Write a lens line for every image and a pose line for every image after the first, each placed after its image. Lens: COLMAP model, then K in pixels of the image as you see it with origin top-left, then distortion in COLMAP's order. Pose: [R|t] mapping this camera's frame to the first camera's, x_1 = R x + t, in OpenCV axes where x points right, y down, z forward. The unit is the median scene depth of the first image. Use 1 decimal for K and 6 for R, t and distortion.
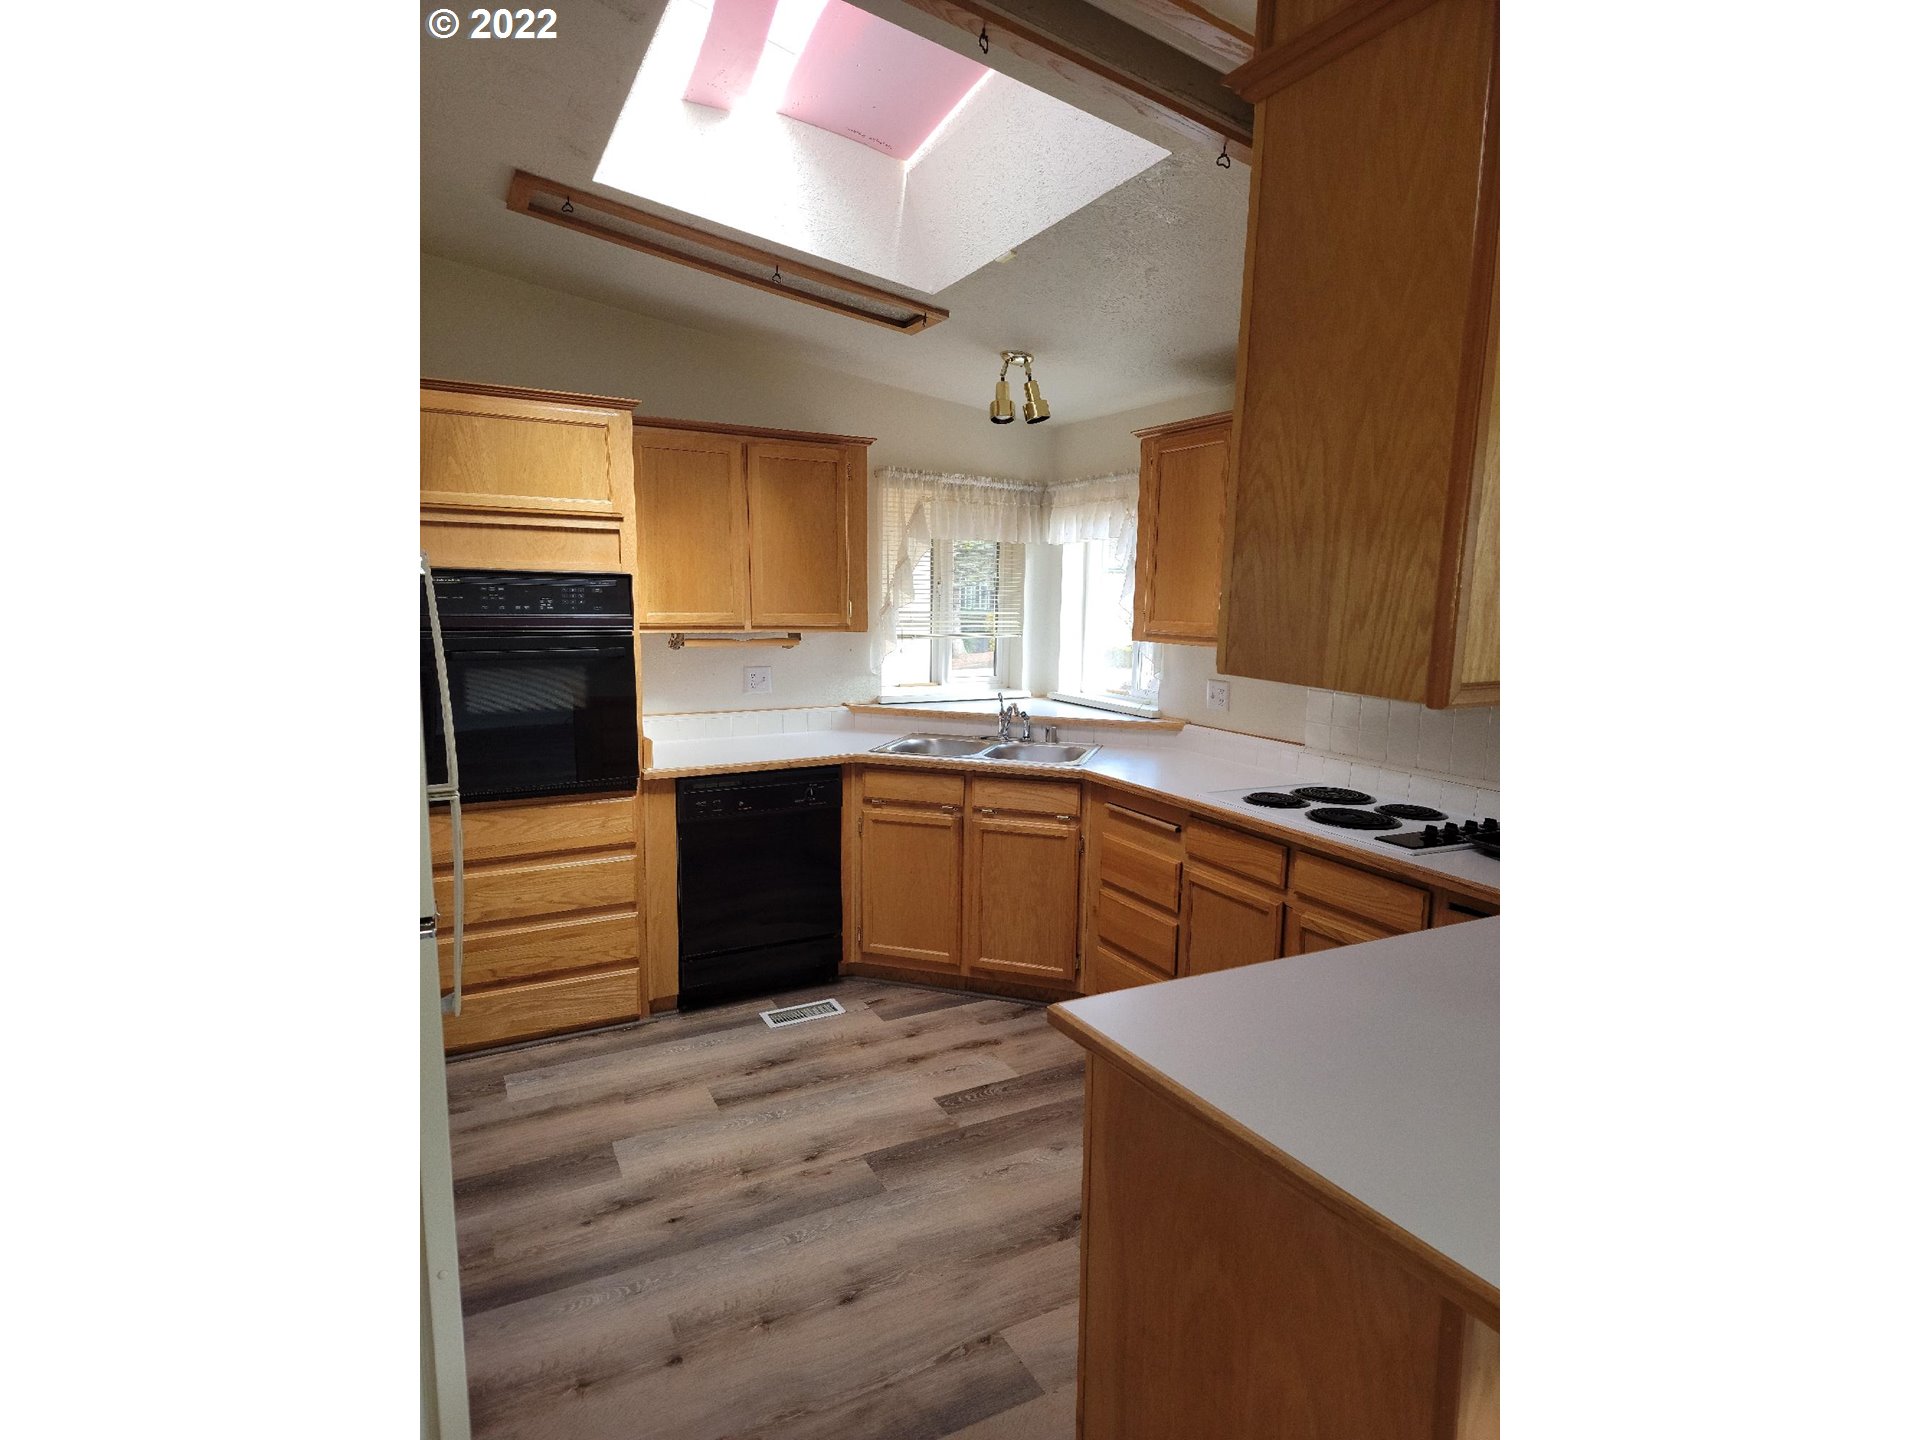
lens RADIAL K [[985.6, 0, 961.1], [0, 985.6, 728.5], [0, 0, 1]] dist [0.004420, -0.000218]
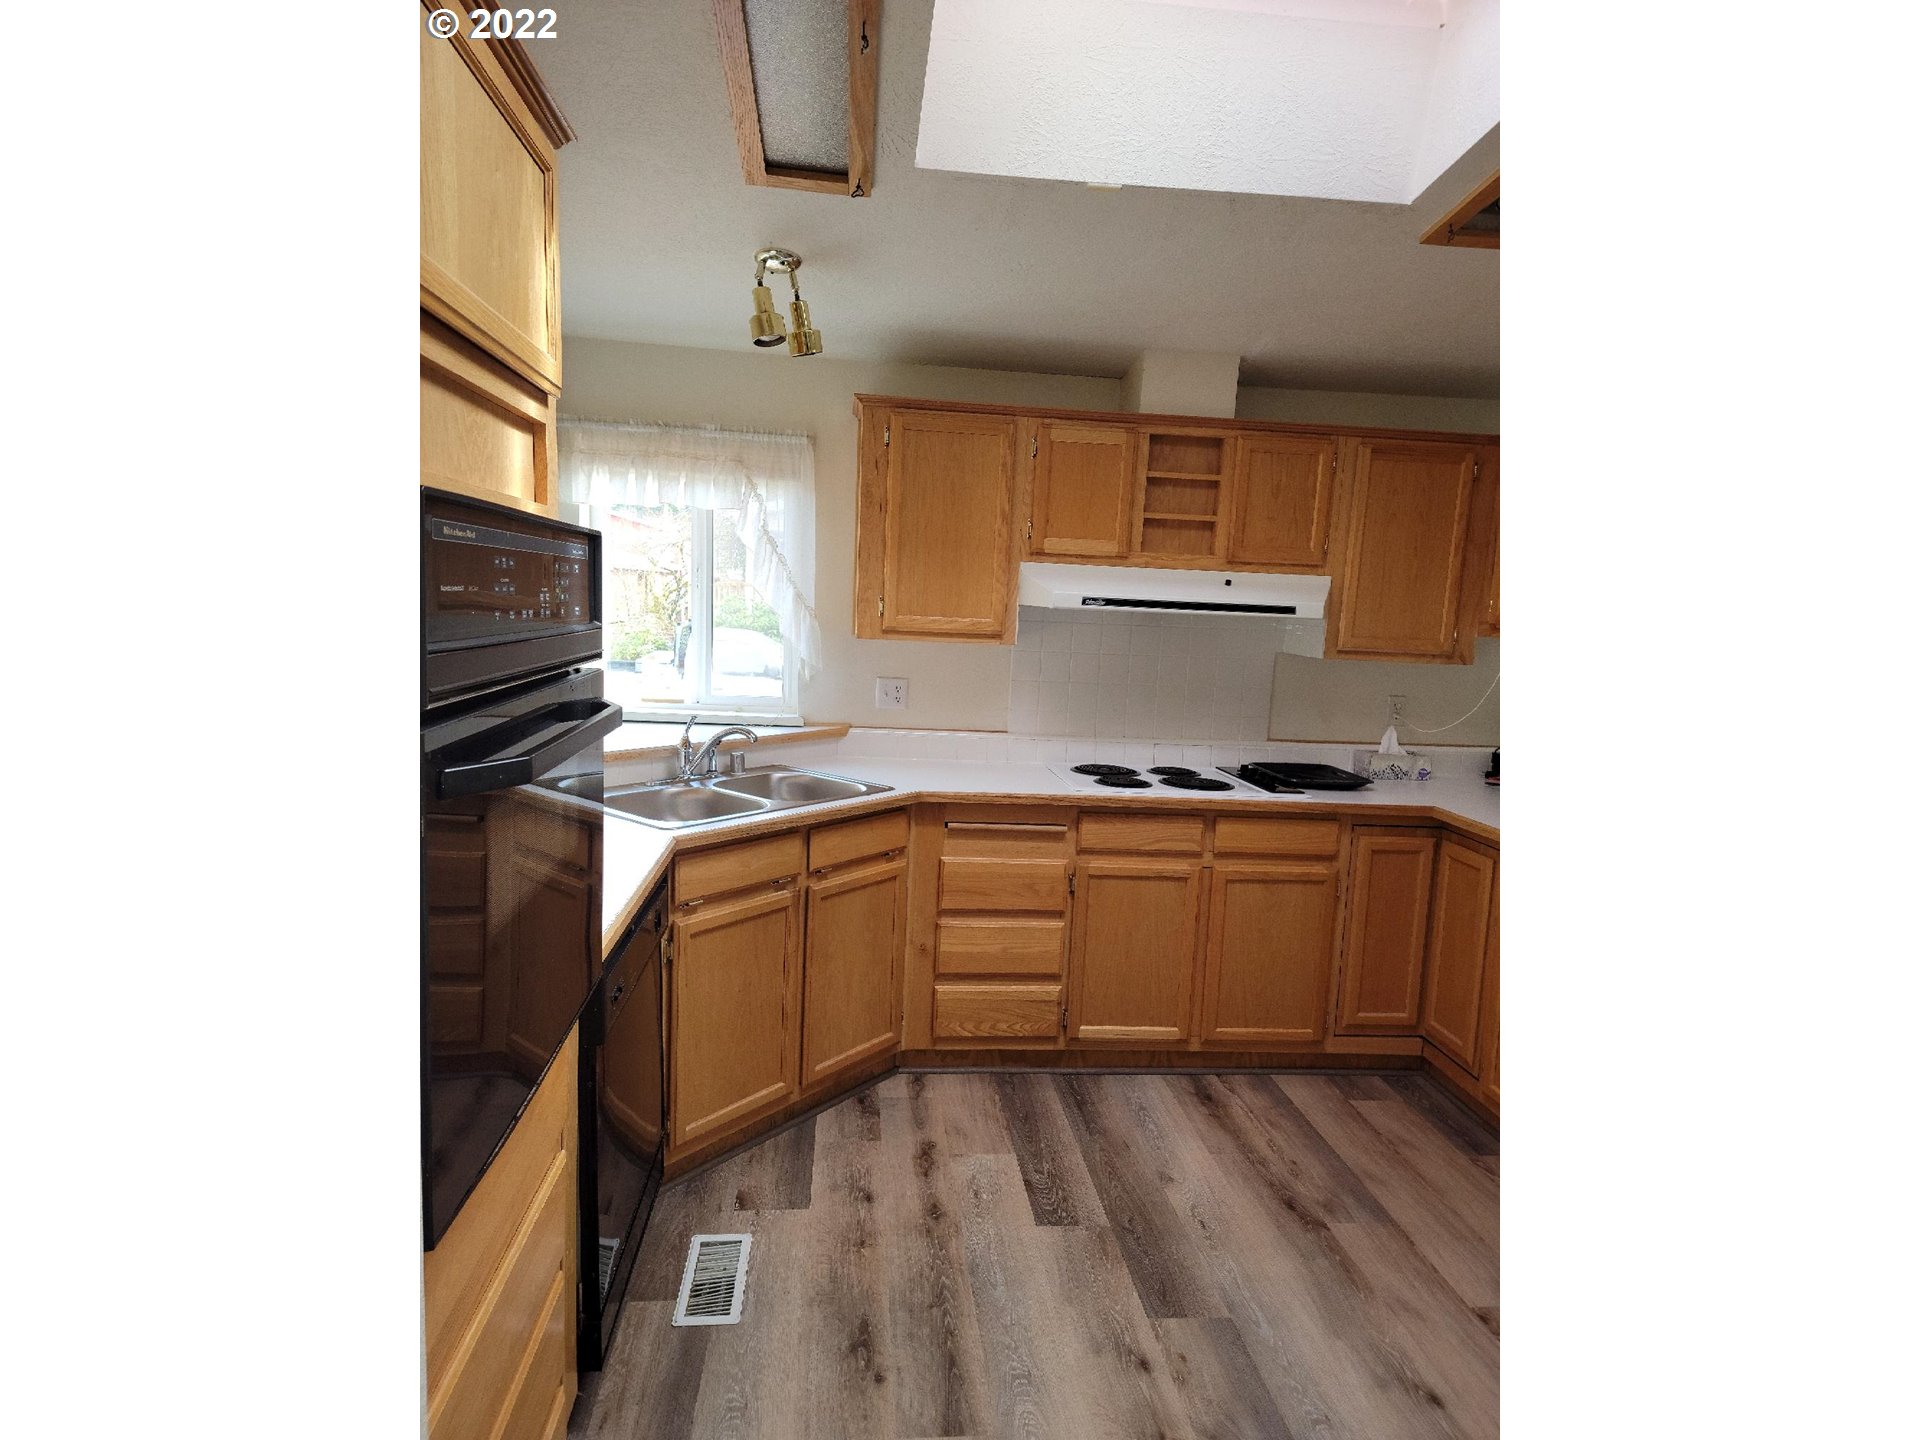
lens RADIAL K [[1004.7, 0, 960.0], [0, 1004.7, 720.0], [0, 0, 1]] dist [0.029681, 0.000257]
pose [[0.392773, -0.121228, 0.911610, -0.688018], [0.094912, 0.991324, 0.090935, -0.101368], [-0.914725, 0.050806, 0.400871, 0.652035]]
